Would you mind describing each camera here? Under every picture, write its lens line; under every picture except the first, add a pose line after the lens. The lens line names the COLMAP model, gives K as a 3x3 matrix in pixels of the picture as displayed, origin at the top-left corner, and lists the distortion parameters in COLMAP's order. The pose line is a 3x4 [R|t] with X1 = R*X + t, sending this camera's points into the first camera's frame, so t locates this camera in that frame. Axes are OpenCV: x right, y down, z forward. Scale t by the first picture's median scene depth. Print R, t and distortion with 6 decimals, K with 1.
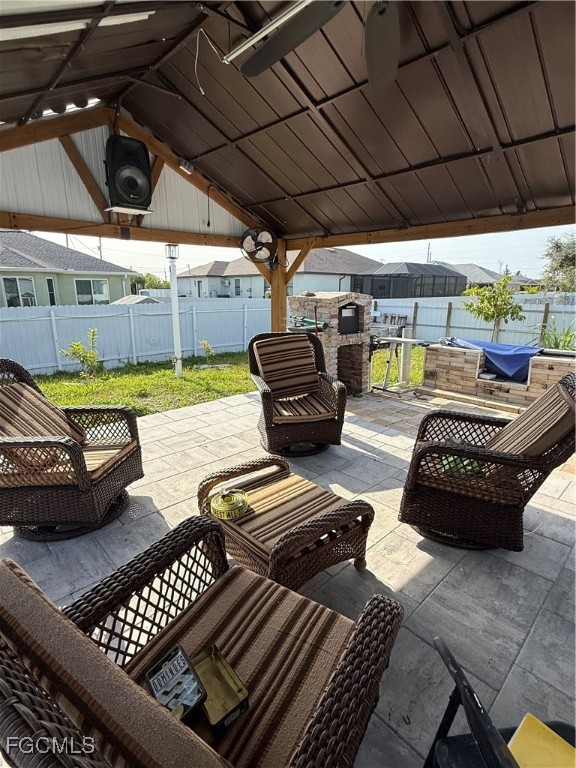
lens RADIAL K [[381.4, 0, 282.7], [0, 381.4, 390.6], [0, 0, 1]] dist [0.010767, -0.002300]
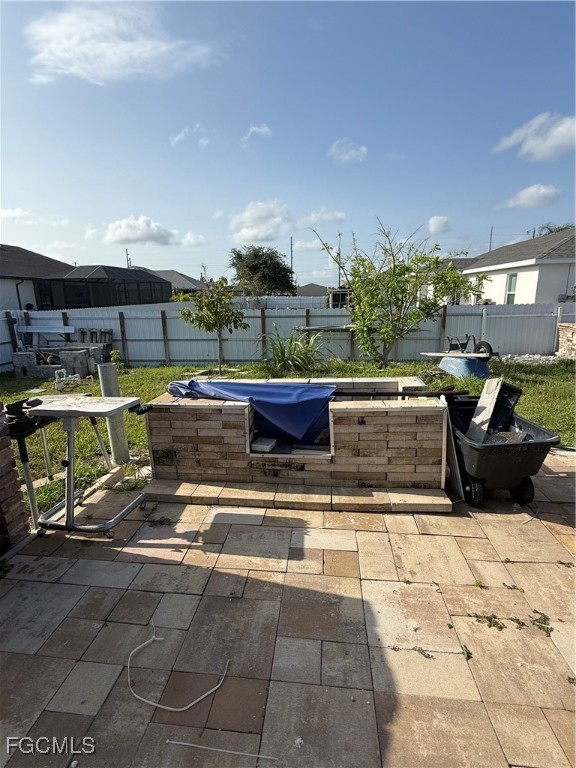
lens RADIAL K [[381.4, 0, 276.1], [0, 381.4, 385.6], [0, 0, 1]] dist [0.010767, -0.002300]
pose [[0.765588, -0.165312, 0.621728, 0.089797], [0.183417, 0.982399, 0.035354, -0.057615], [-0.616630, 0.086969, 0.782435, 0.225907]]
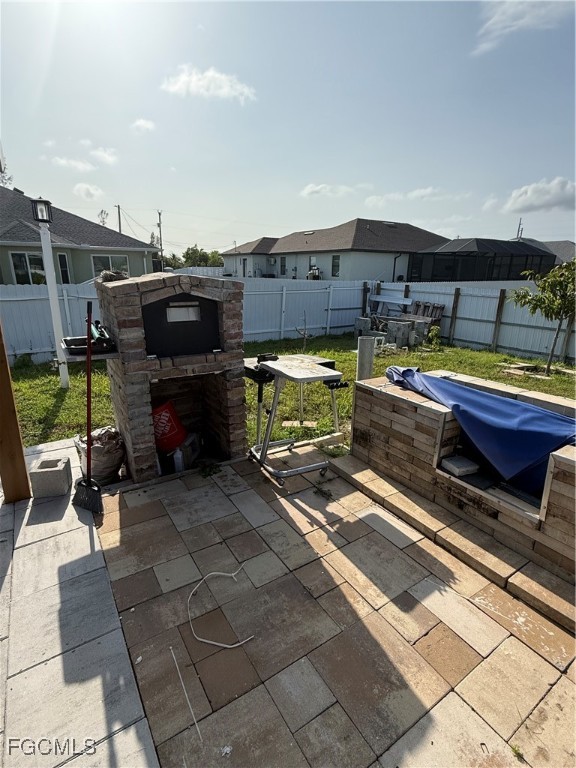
lens RADIAL K [[381.4, 0, 292.7], [0, 381.4, 385.6], [0, 0, 1]] dist [0.010767, -0.002300]
pose [[0.986247, 0.058889, -0.154433, 0.168823], [-0.053114, 0.997736, 0.041260, -0.057864], [0.156513, -0.032490, 0.987141, 0.219550]]
